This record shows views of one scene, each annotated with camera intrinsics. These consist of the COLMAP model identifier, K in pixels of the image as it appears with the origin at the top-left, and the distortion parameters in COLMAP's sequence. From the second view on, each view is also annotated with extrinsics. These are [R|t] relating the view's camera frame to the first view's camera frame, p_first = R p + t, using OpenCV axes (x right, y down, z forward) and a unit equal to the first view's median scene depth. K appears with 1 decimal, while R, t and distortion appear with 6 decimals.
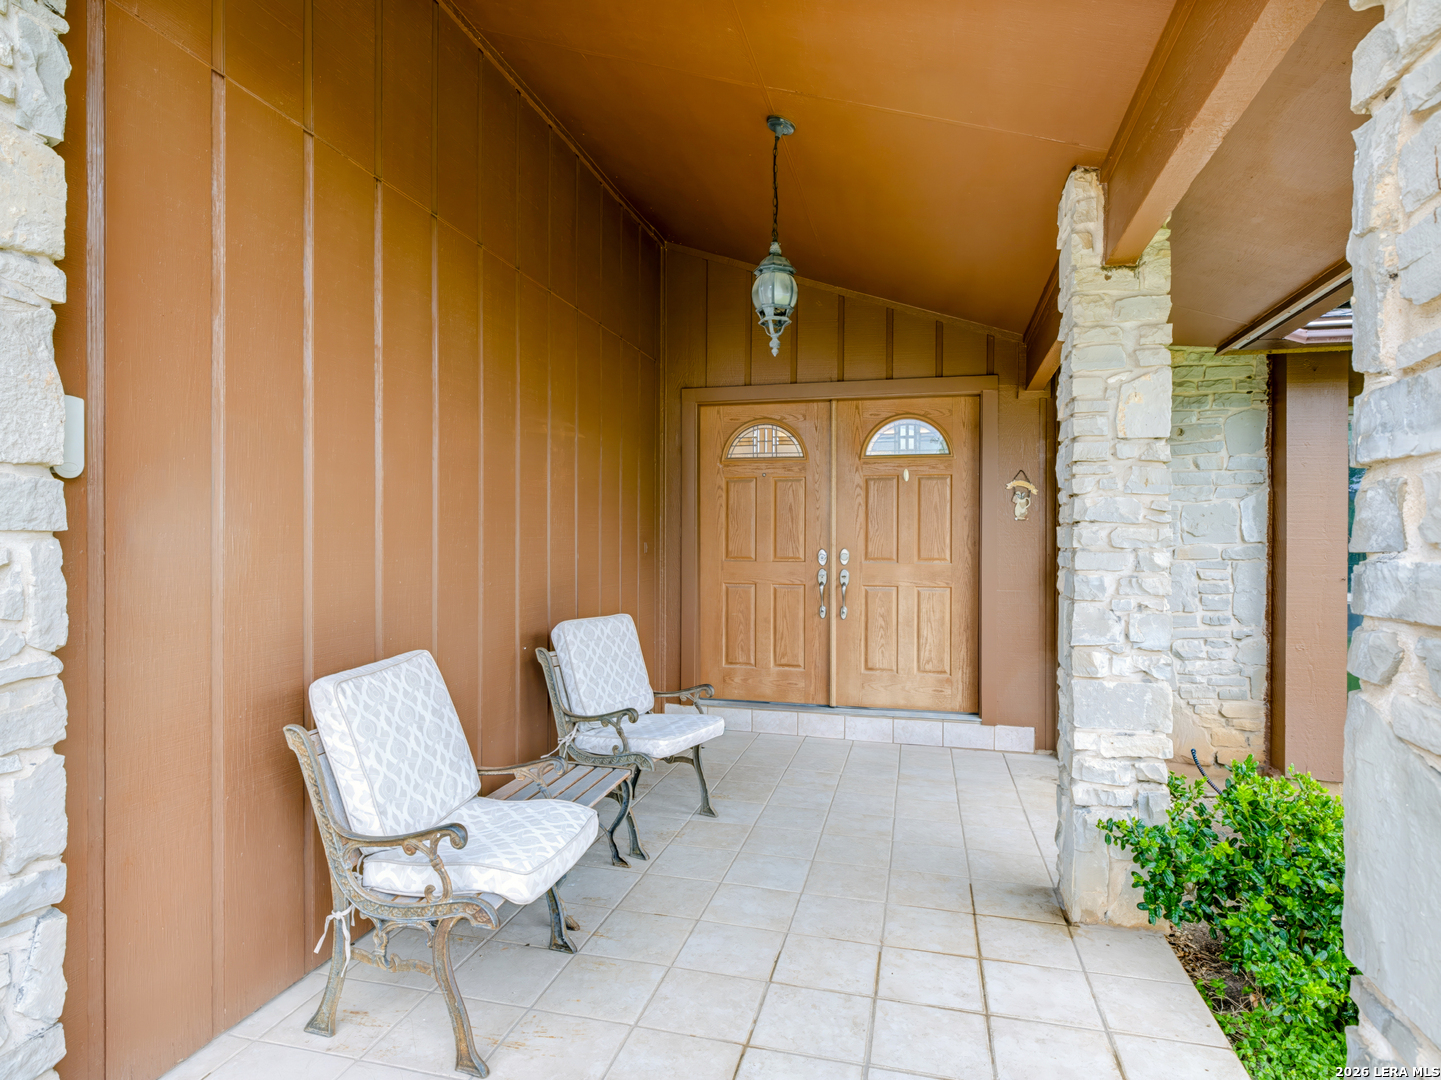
lens RADIAL K [[801.2, 0, 720.5], [0, 801.2, 540.0], [0, 0, 1]] dist [-0.004828, -0.000728]
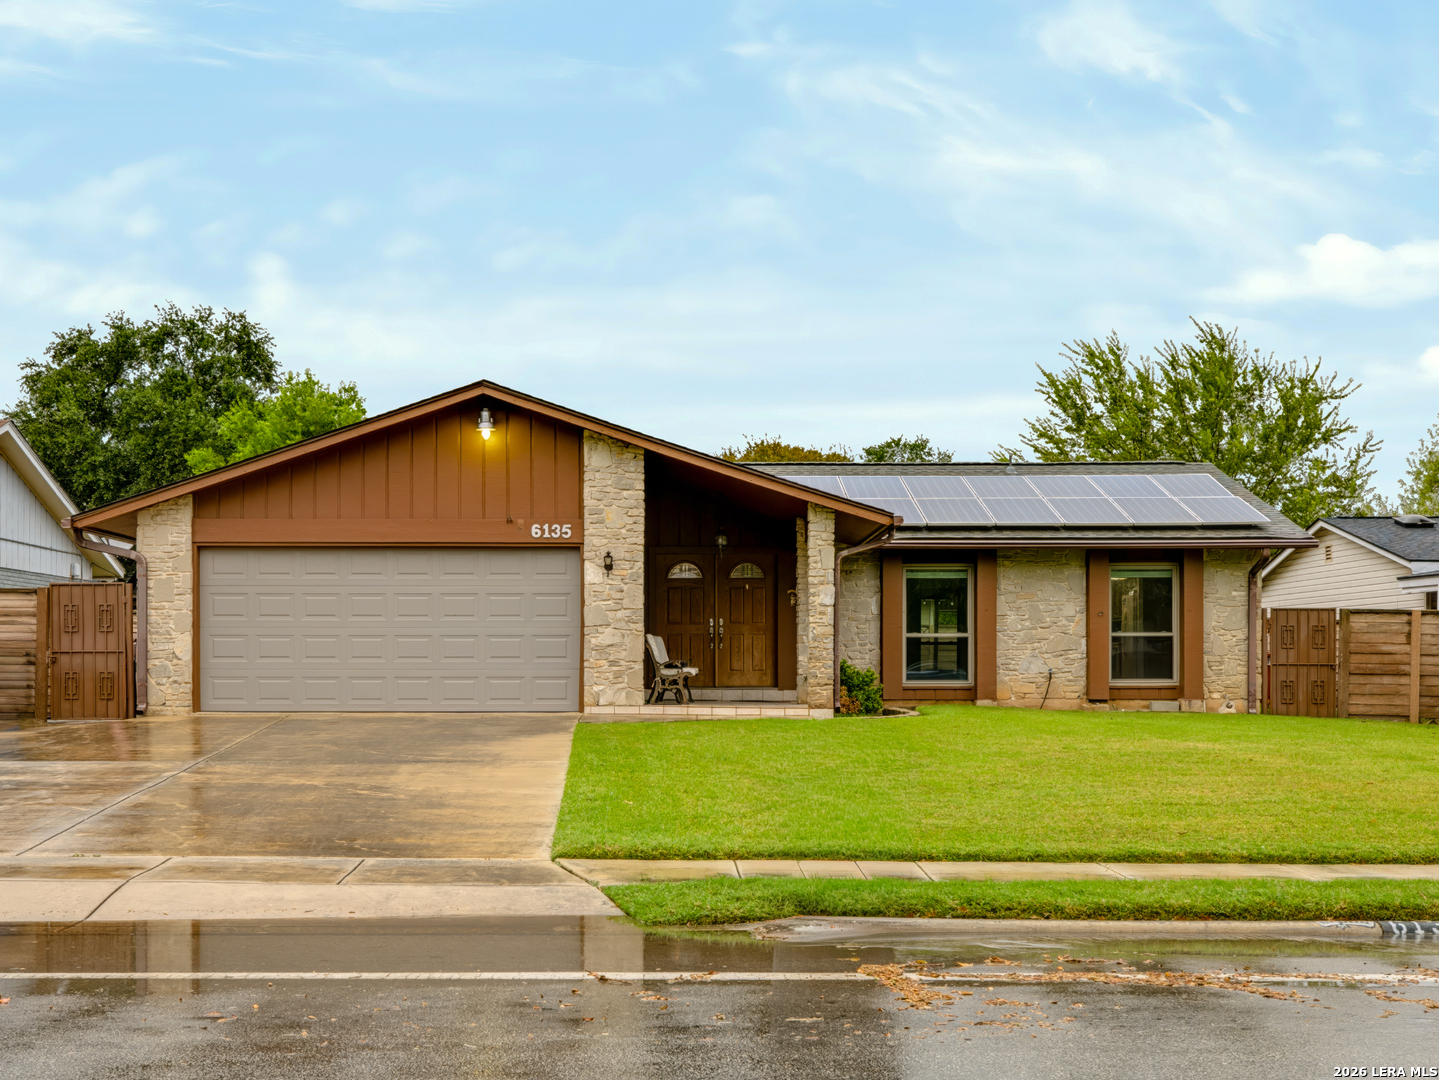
lens RADIAL K [[1809.9, 0, 719.5], [0, 1809.9, 540.0], [0, 0, 1]] dist [0.007195, -0.016428]
pose [[0.962615, 0.013902, 0.270518, -1.309055], [0.006161, 0.997300, -0.073176, 0.173706], [-0.270804, 0.072107, 0.959930, -4.165476]]
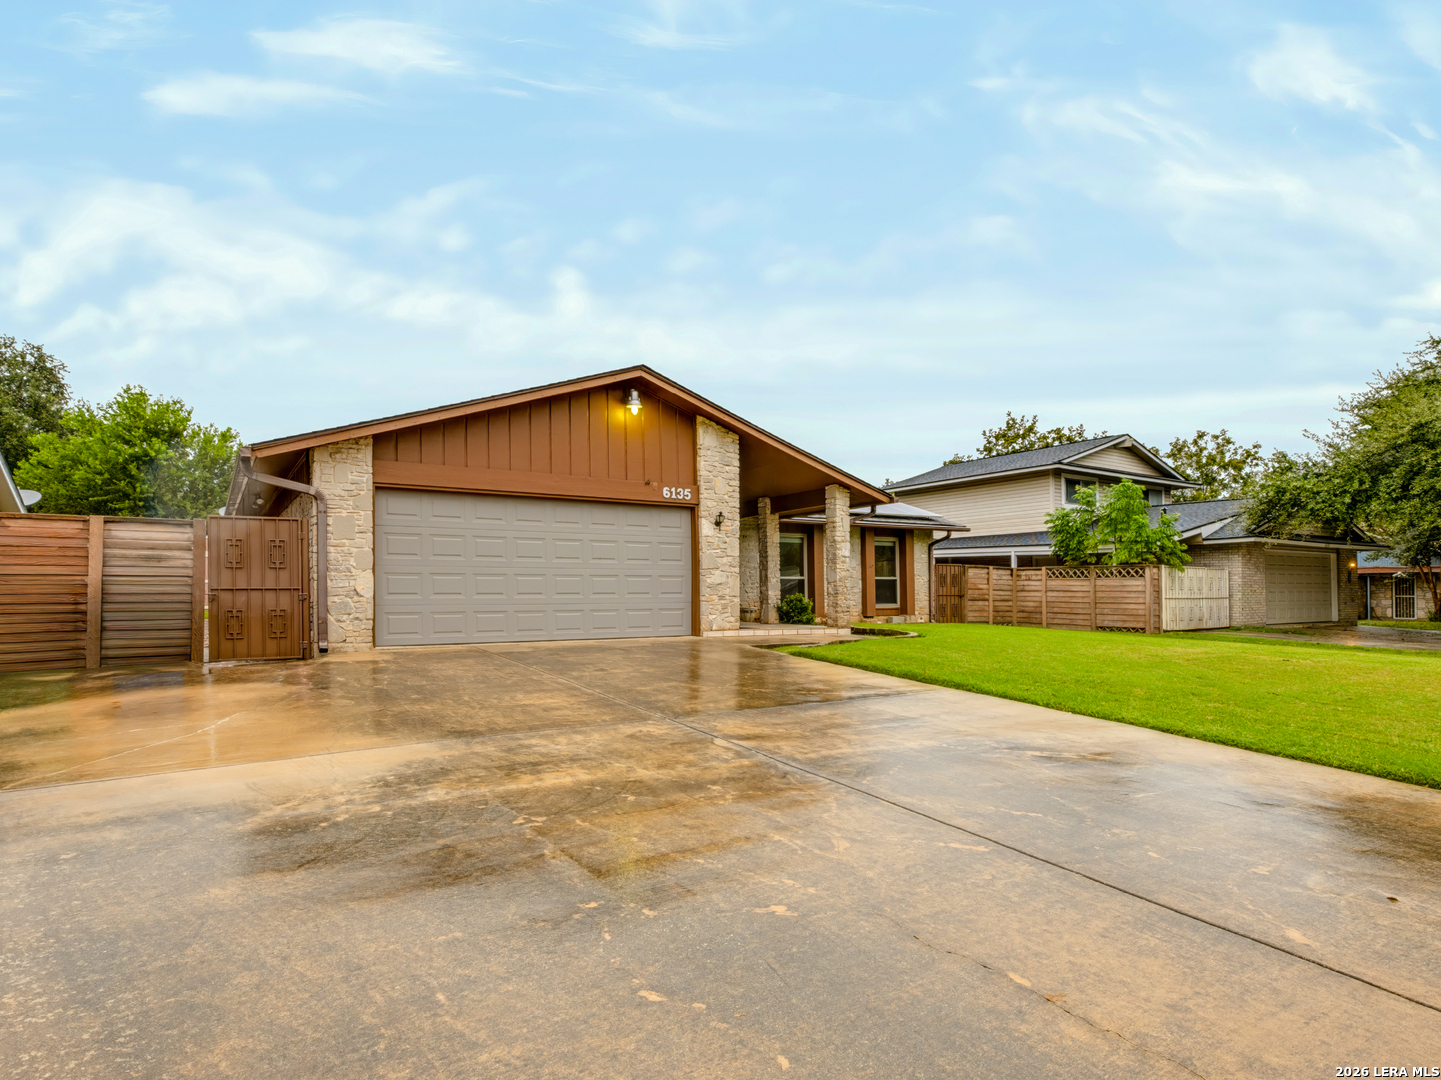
lens RADIAL K [[801.2, 0, 720.5], [0, 801.2, 540.0], [0, 0, 1]] dist [-0.004828, -0.000728]
pose [[0.676741, 0.040849, 0.735087, -2.251430], [0.009017, 0.997925, -0.063756, 0.127270], [-0.736166, 0.049775, 0.674969, -1.508870]]
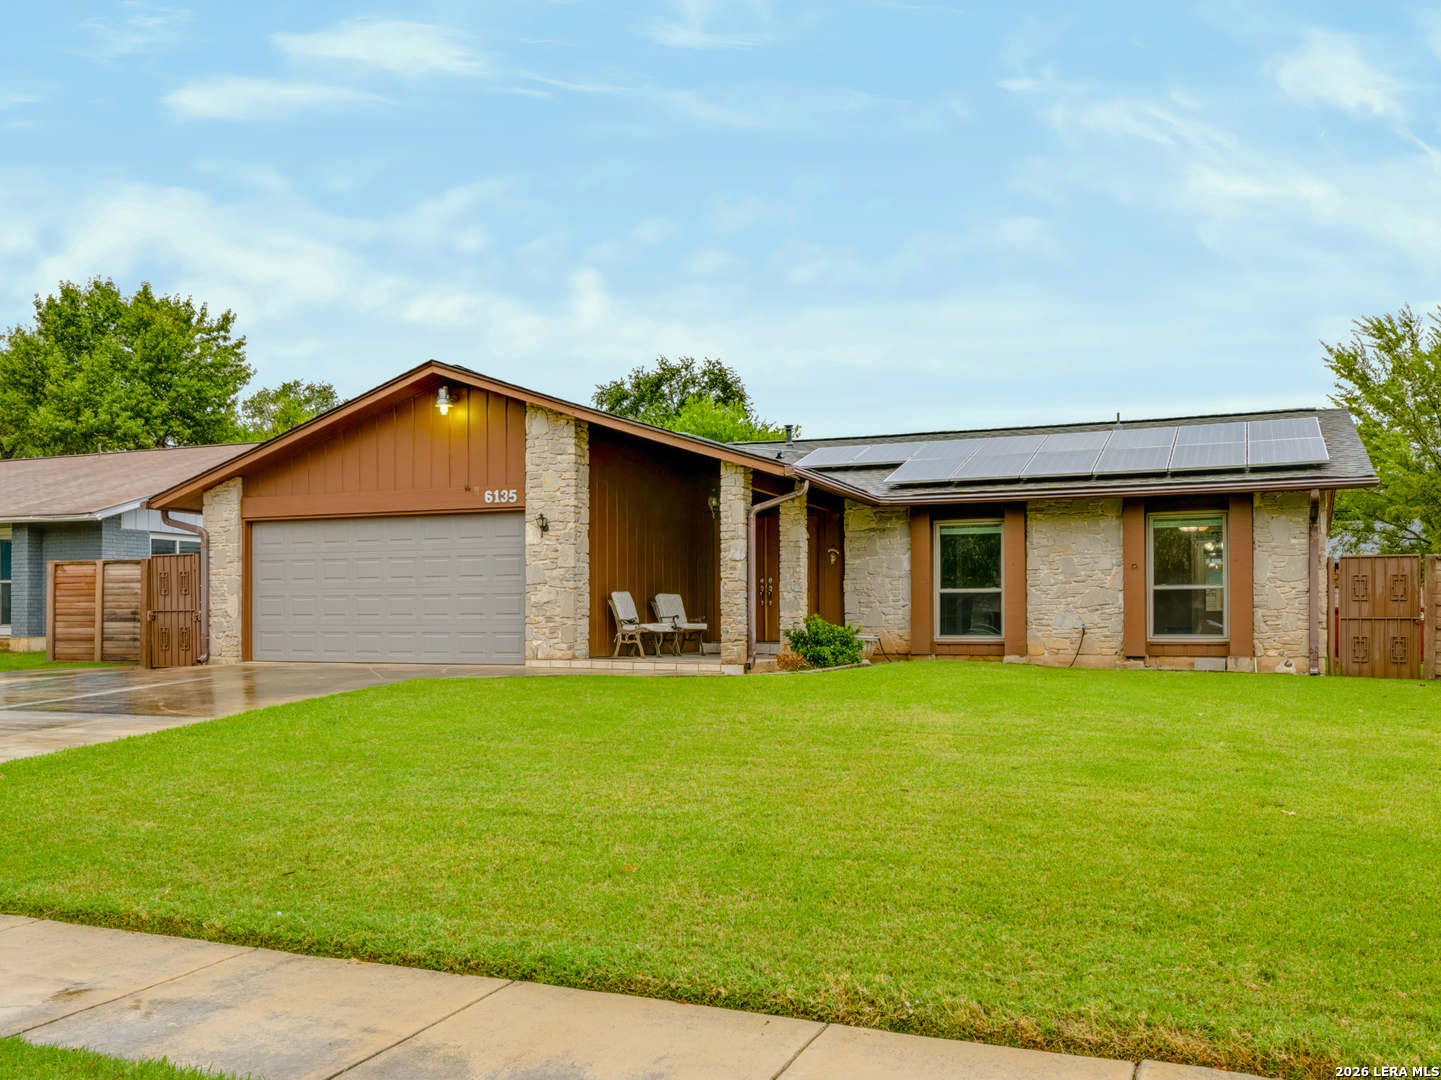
lens RADIAL K [[1284.3, 0, 718.6], [0, 1284.3, 543.3], [0, 0, 1]] dist [-0.005675, 0.000868]
pose [[0.991567, -0.014469, -0.128787, 0.533711], [0.005866, 0.997740, -0.066930, 0.177207], [0.129465, 0.065610, 0.989411, -3.035660]]
